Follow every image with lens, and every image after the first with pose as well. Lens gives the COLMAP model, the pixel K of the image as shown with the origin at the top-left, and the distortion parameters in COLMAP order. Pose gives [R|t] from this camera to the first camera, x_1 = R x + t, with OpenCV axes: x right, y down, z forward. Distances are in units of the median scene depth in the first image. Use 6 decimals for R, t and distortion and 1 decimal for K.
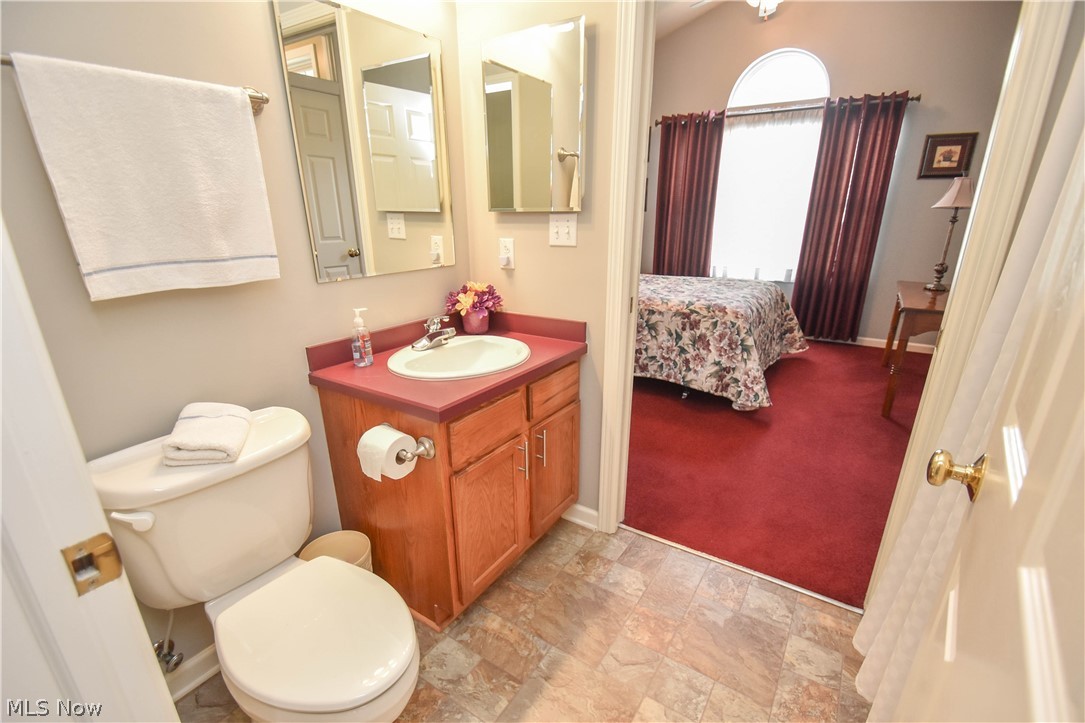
lens RADIAL K [[488.5, 0, 545.8], [0, 488.5, 377.0], [0, 0, 1]] dist [0.010046, -0.011685]
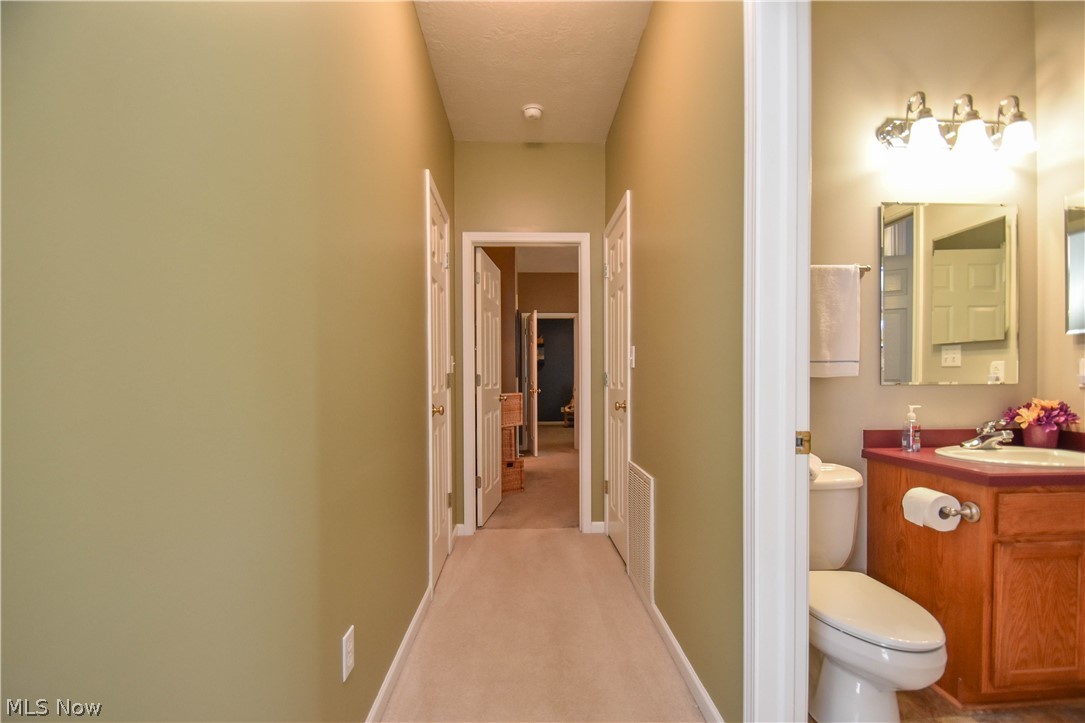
lens RADIAL K [[488.5, 0, 532.9], [0, 488.5, 389.1], [0, 0, 1]] dist [0.010046, -0.011685]
pose [[0.573855, 0.014350, -0.818831, 0.080670], [-0.270550, 0.947032, -0.173011, 0.257590], [0.772977, 0.320818, 0.547341, -0.407689]]
